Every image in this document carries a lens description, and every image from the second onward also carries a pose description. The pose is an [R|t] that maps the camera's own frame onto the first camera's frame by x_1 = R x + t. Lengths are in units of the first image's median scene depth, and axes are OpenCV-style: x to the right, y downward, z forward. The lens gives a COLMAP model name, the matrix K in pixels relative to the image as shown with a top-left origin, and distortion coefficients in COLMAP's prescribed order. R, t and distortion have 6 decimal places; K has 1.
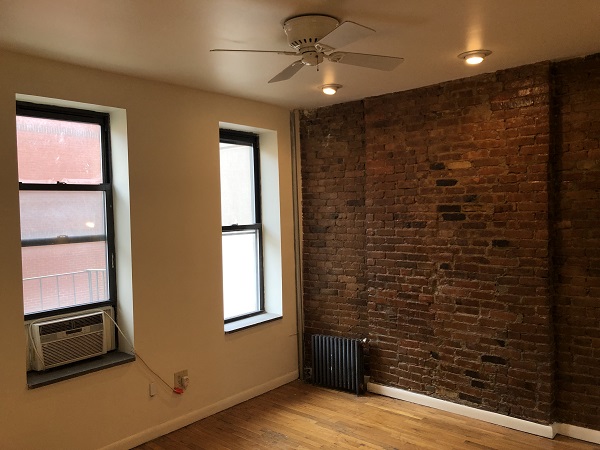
lens RADIAL K [[499.5, 0, 299.0], [0, 499.5, 219.4], [0, 0, 1]] dist [0.008051, 0.016415]
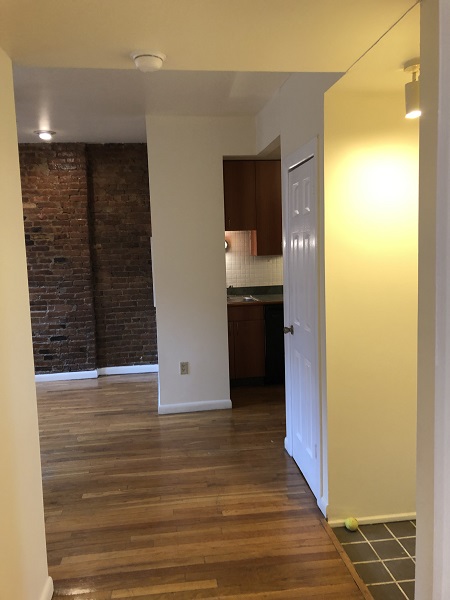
lens RADIAL K [[499.5, 0, 224.5], [0, 499.5, 296.4], [0, 0, 1]] dist [0.008051, 0.016415]
pose [[0.669396, -0.084293, 0.738108, -0.393675], [0.028448, 0.995722, 0.087913, 0.039879], [-0.742361, -0.037851, 0.668930, -0.384083]]
